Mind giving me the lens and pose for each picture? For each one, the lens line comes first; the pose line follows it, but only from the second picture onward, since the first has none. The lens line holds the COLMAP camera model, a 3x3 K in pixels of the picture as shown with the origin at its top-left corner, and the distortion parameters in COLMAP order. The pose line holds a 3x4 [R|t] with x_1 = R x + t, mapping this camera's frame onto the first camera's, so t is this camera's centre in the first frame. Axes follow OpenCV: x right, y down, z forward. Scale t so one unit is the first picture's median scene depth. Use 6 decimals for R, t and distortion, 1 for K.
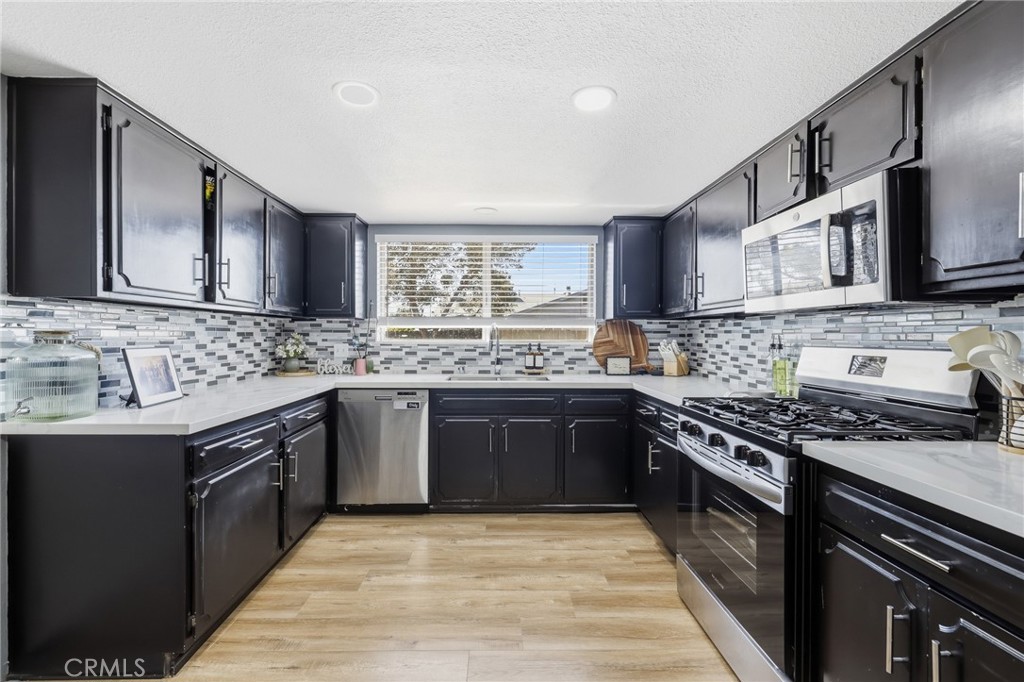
lens RADIAL K [[438.5, 0, 511.3], [0, 438.5, 339.0], [0, 0, 1]] dist [-0.002446, -0.000873]
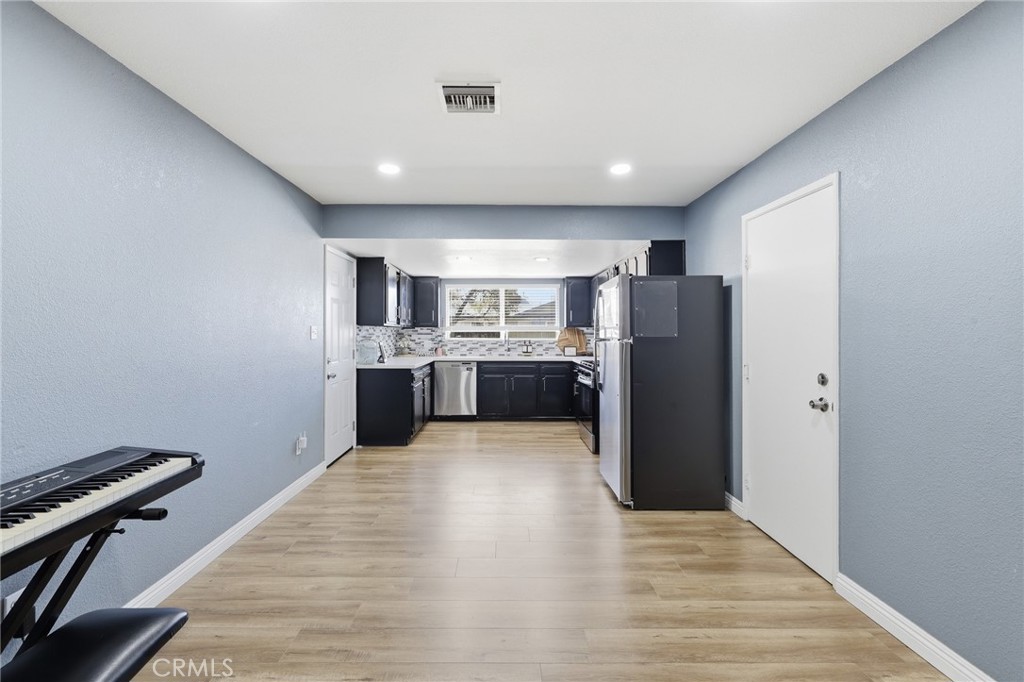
lens RADIAL K [[438.5, 0, 511.9], [0, 438.5, 334.7], [0, 0, 1]] dist [-0.002446, -0.000873]
pose [[0.999855, -0.003156, -0.016714, 0.016776], [0.003076, 0.999984, -0.004848, -0.003976], [0.016729, 0.004796, 0.999849, -0.953243]]
